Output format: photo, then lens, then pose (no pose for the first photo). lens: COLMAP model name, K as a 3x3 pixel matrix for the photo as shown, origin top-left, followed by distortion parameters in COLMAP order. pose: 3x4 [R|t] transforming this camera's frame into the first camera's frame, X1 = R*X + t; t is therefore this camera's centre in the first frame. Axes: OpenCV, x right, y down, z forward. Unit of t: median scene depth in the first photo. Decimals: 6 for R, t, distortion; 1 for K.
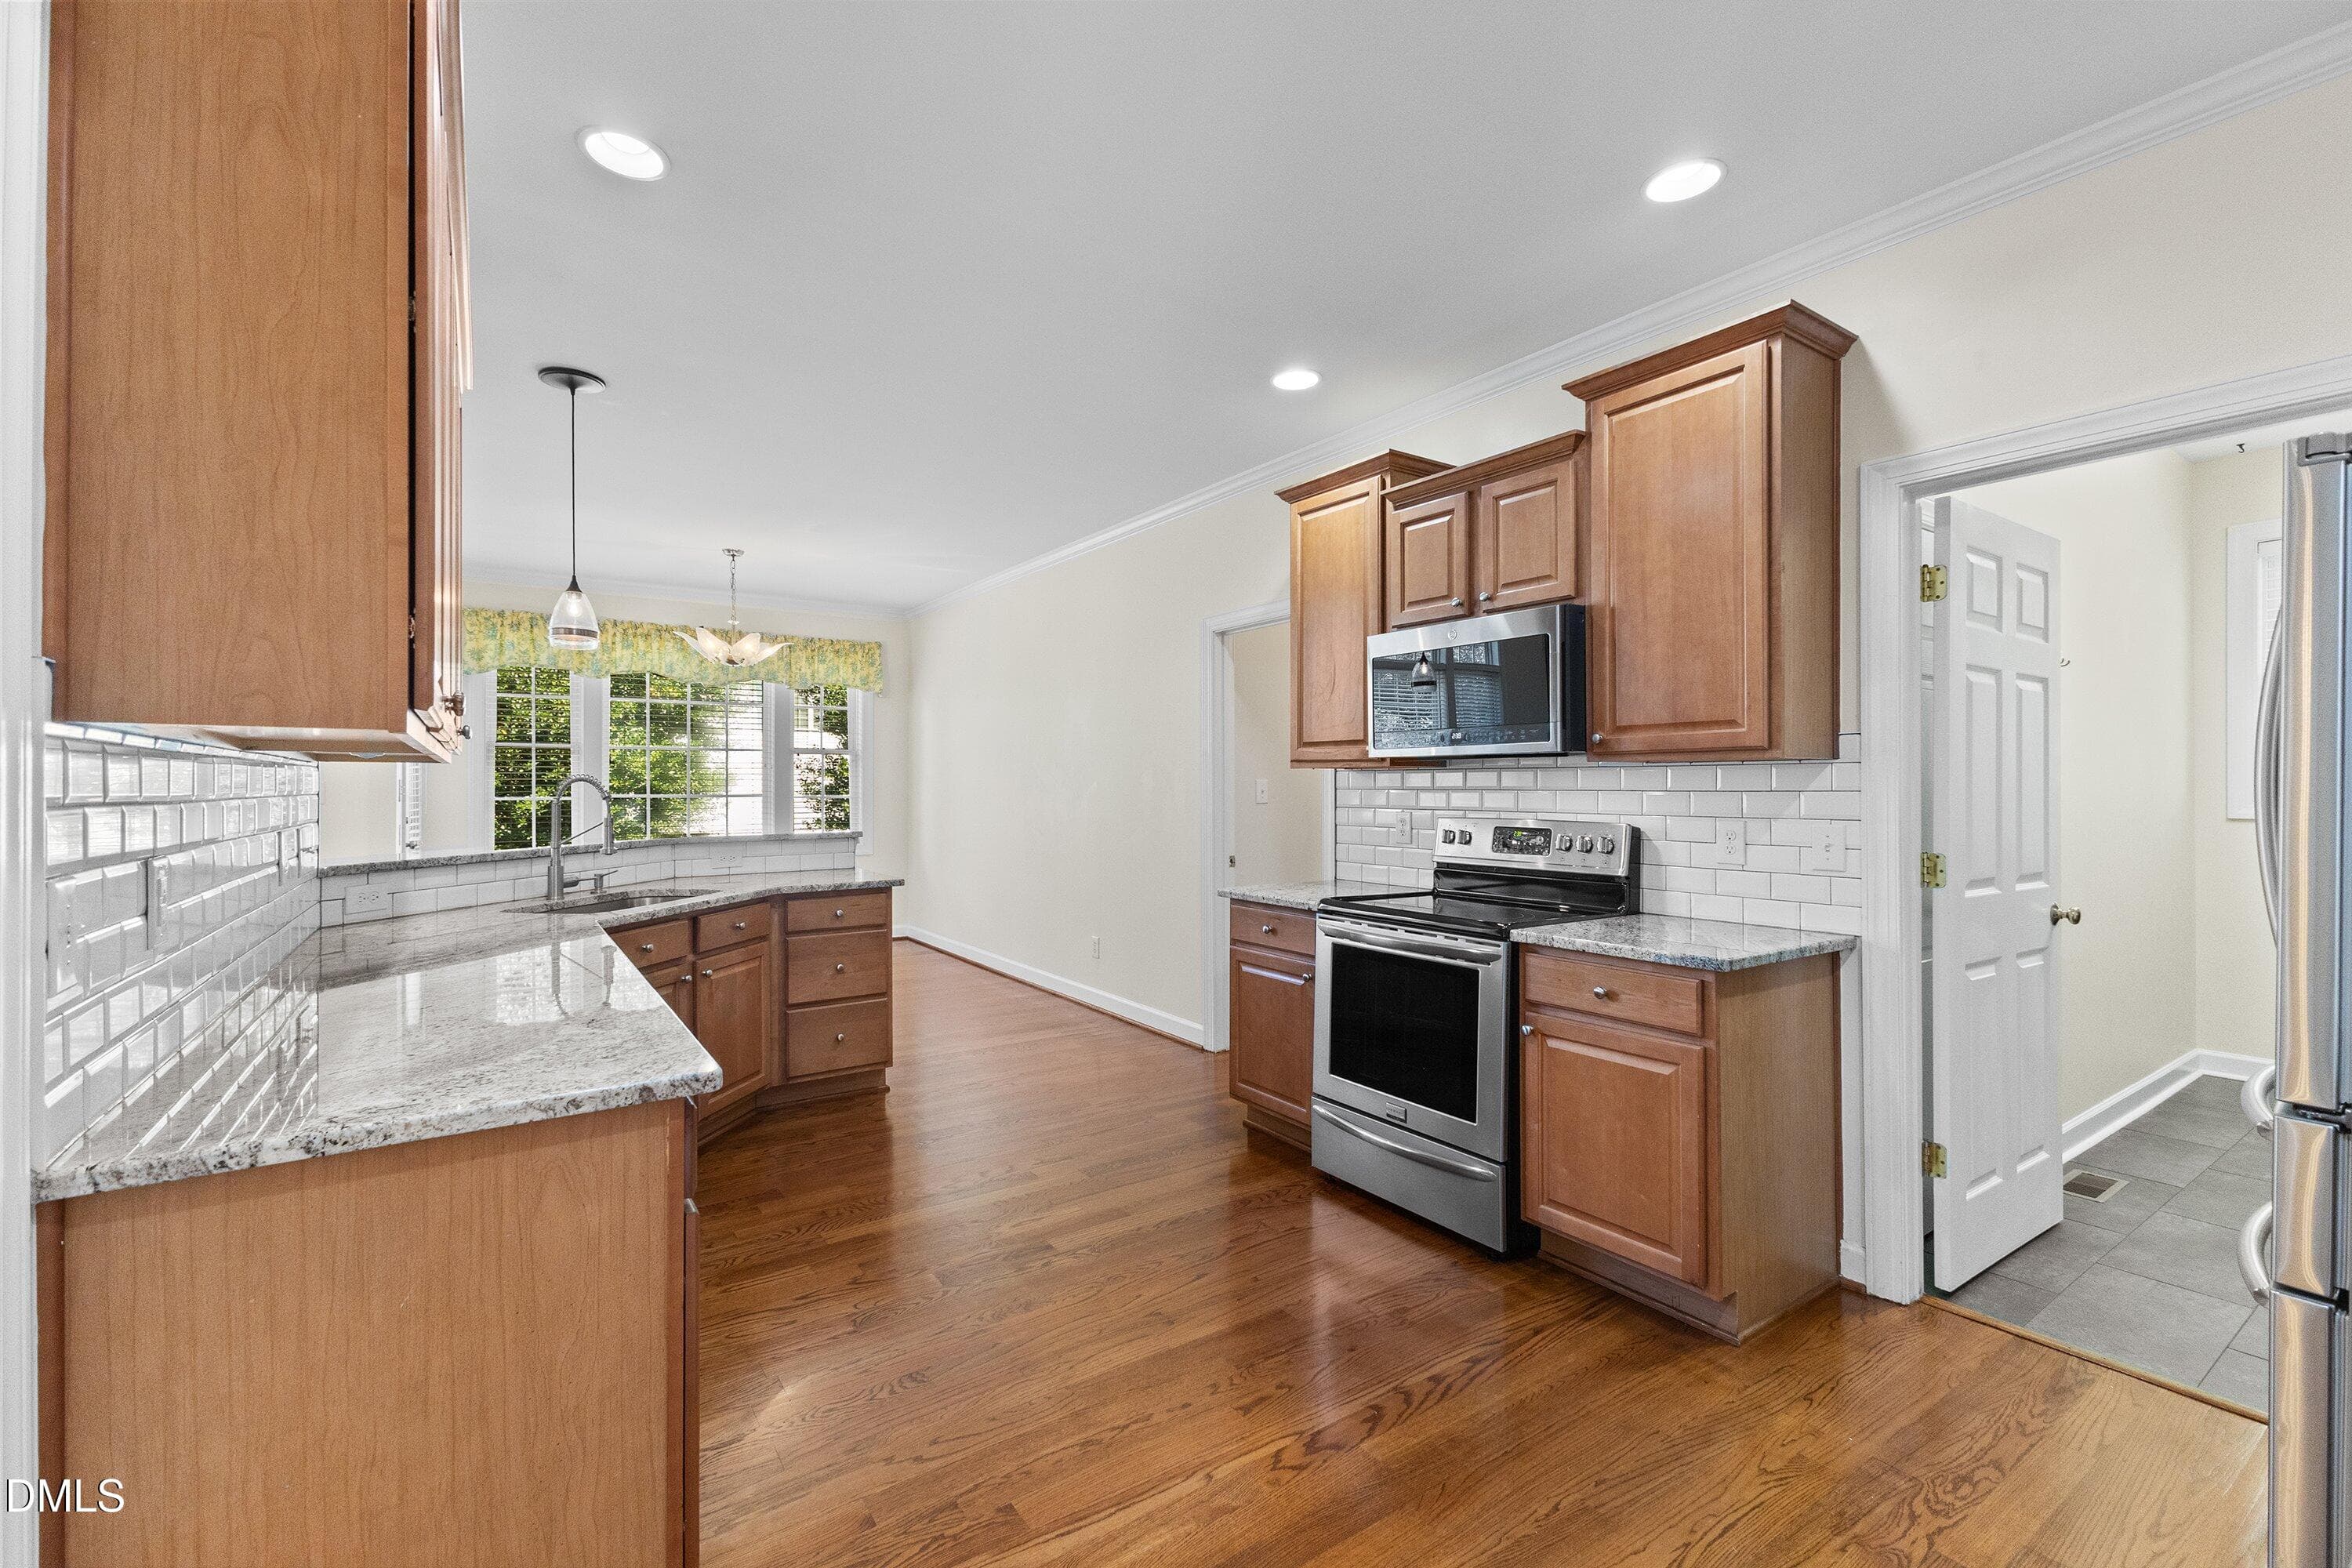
lens RADIAL K [[995.5, 0, 1168.3], [0, 995.5, 779.0], [0, 0, 1]] dist [0.003140, 0.000322]
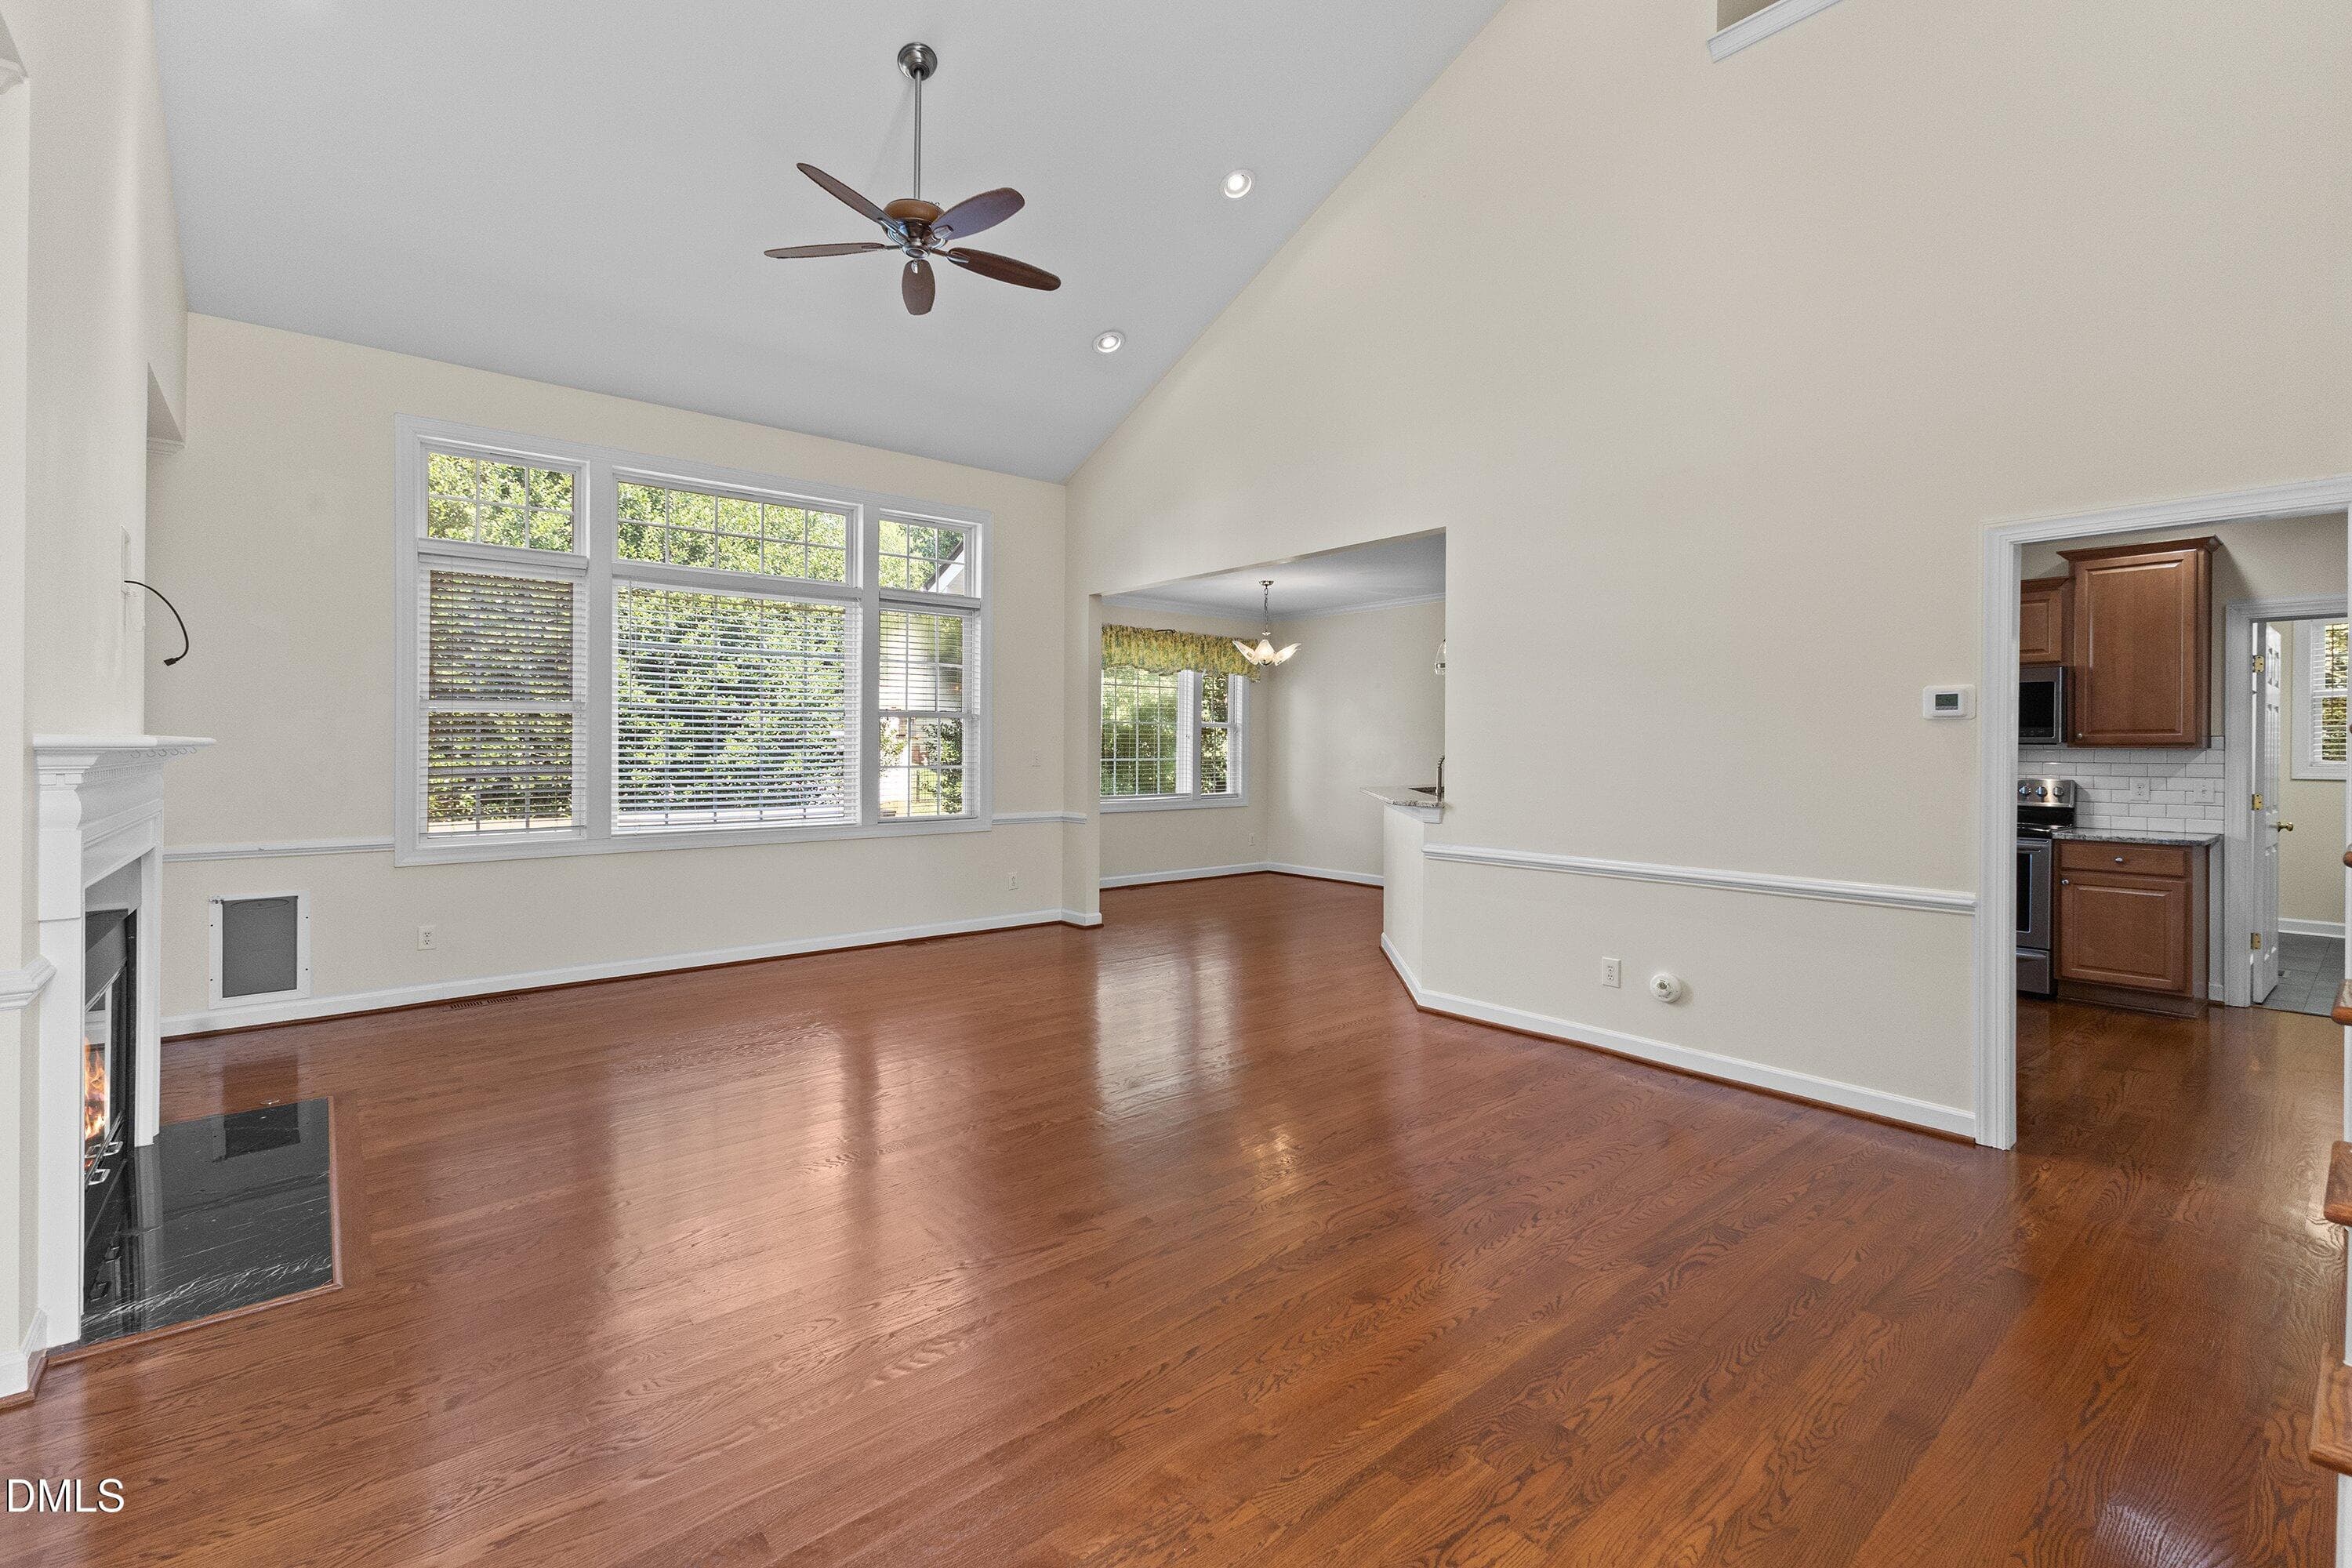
lens RADIAL K [[1017.6, 0, 1172.8], [0, 1017.6, 750.7], [0, 0, 1]] dist [0.000137, -0.000269]
pose [[0.995297, 0.001632, 0.096858, -1.562644], [-0.002705, 0.999937, 0.010938, -0.029730], [-0.096834, -0.011148, 0.995238, -0.827126]]
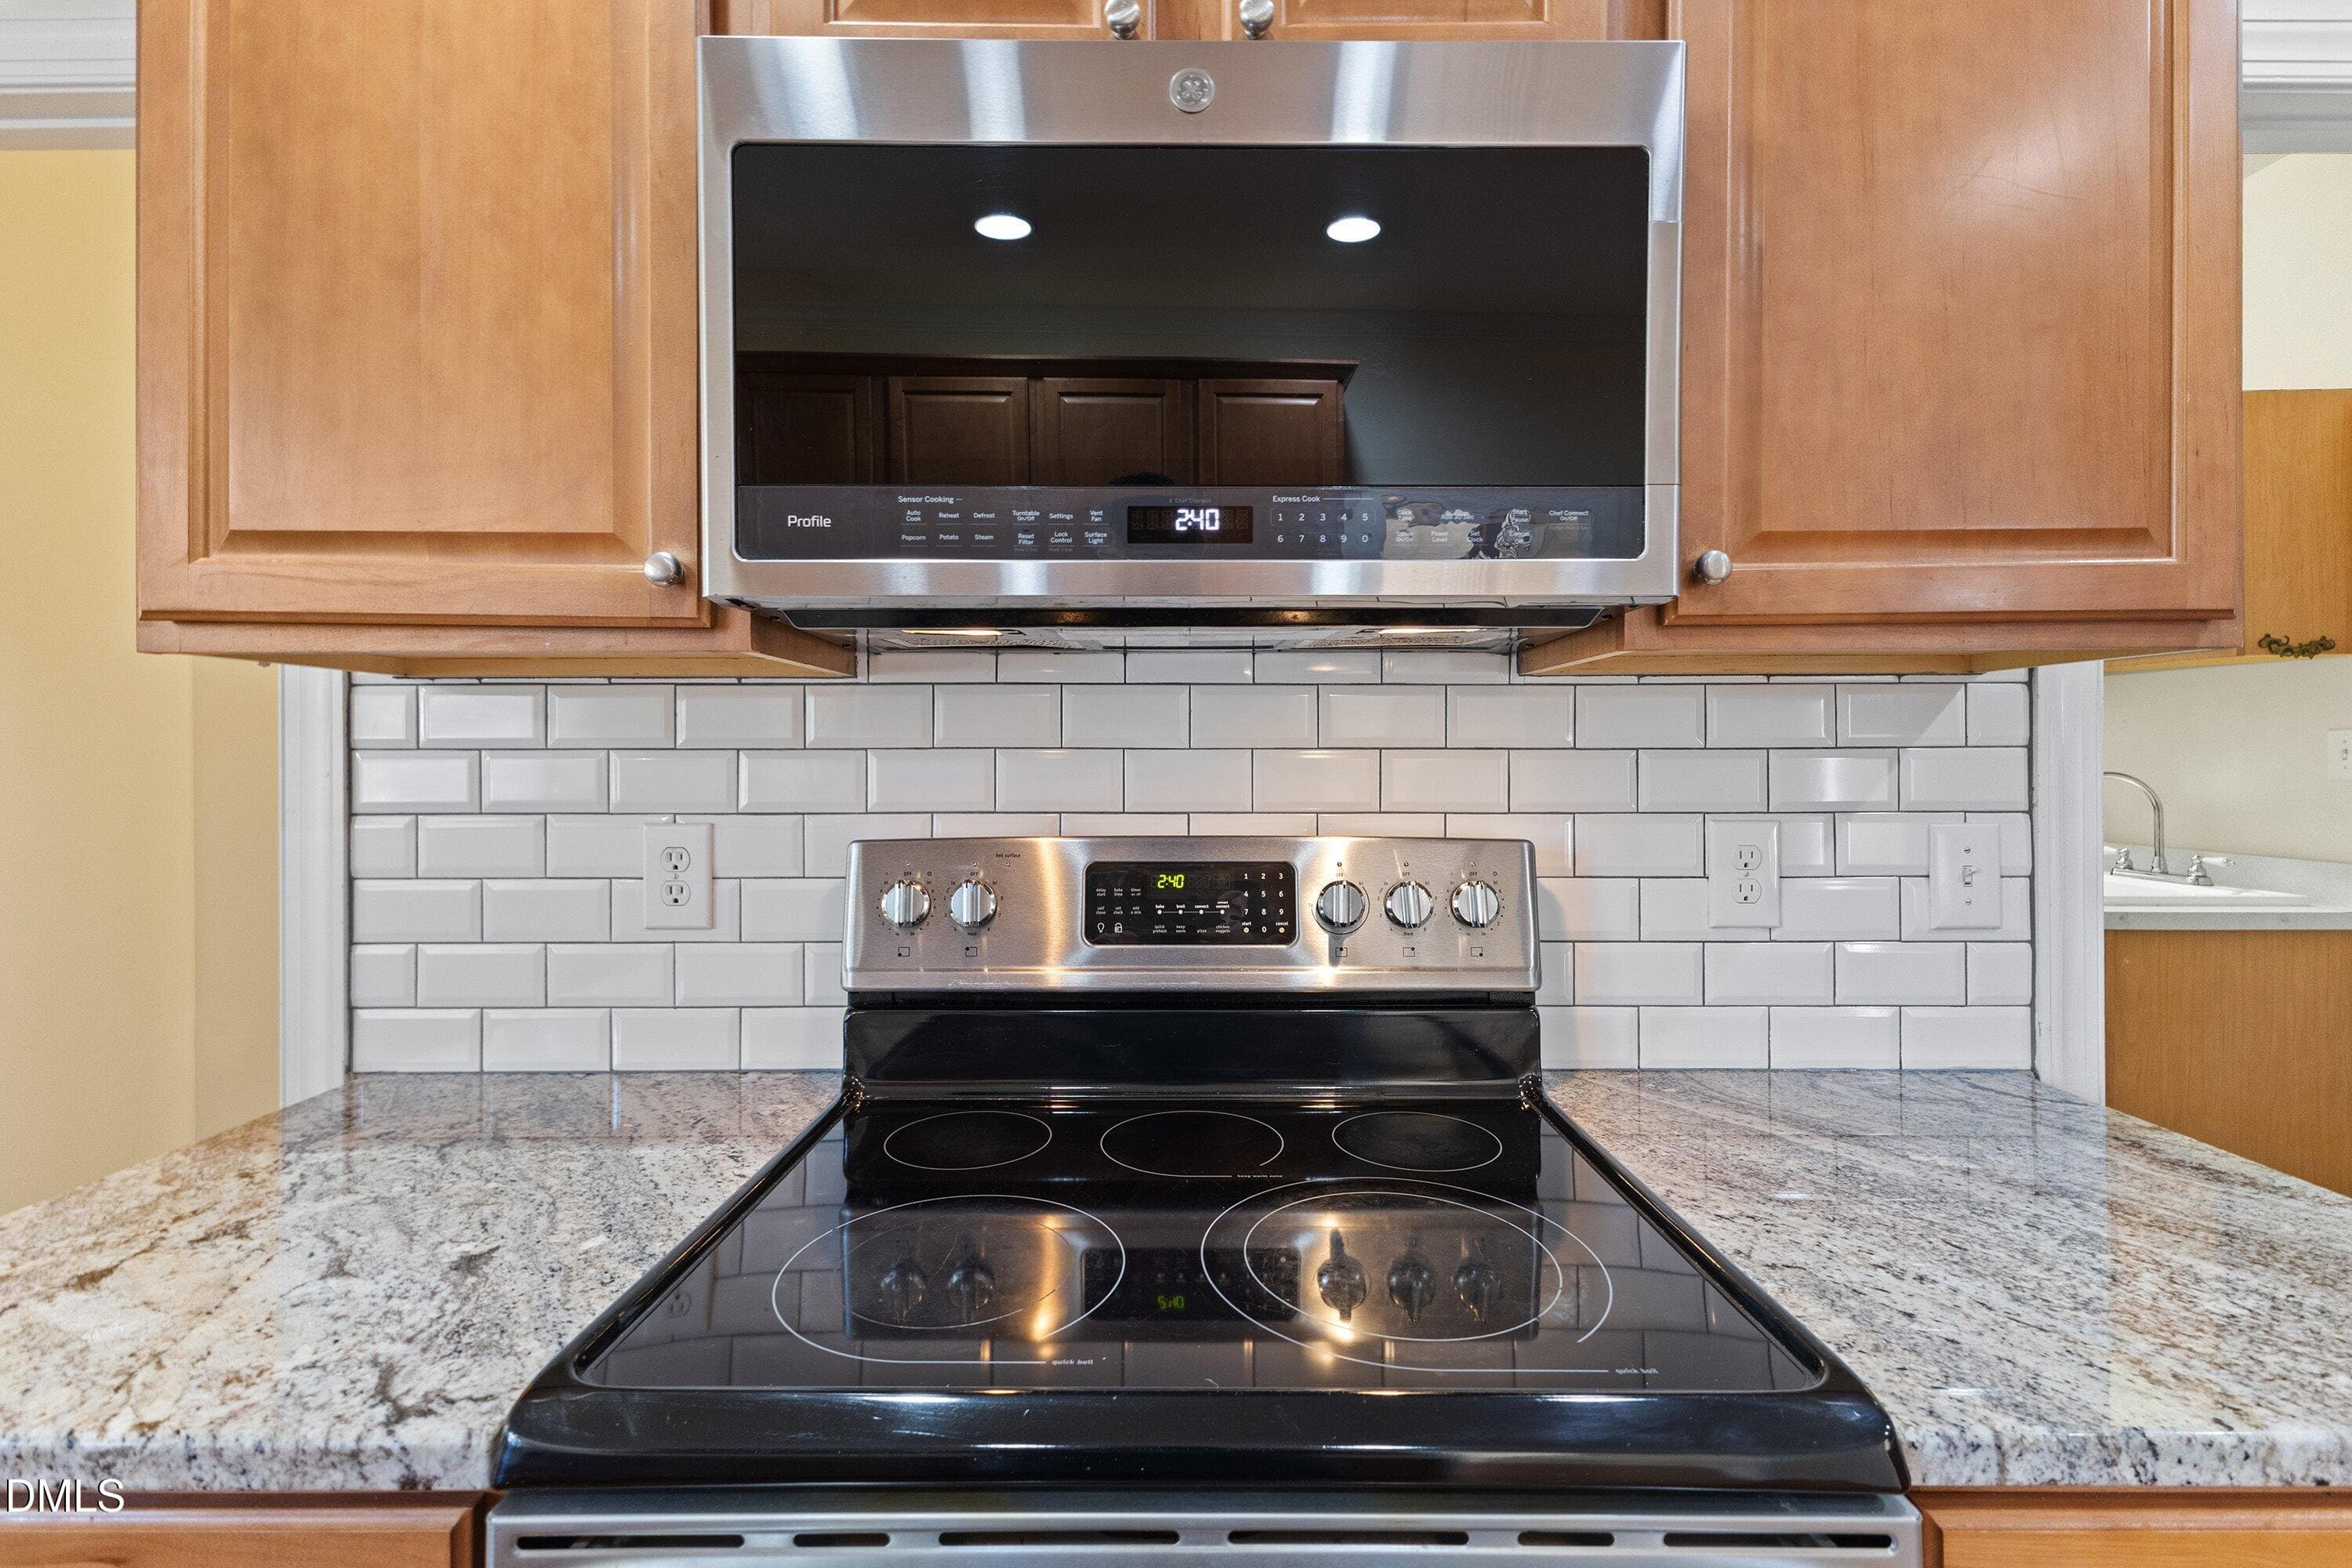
lens RADIAL K [[1035.6, 0, 1182.8], [0, 1035.6, 762.4], [0, 0, 1]] dist [0.005424, 0.000167]
pose [[0.558869, -0.004084, 0.829246, 0.088397], [-0.003982, 0.999963, 0.007609, 0.016086], [-0.829246, -0.007554, 0.558833, 0.979317]]
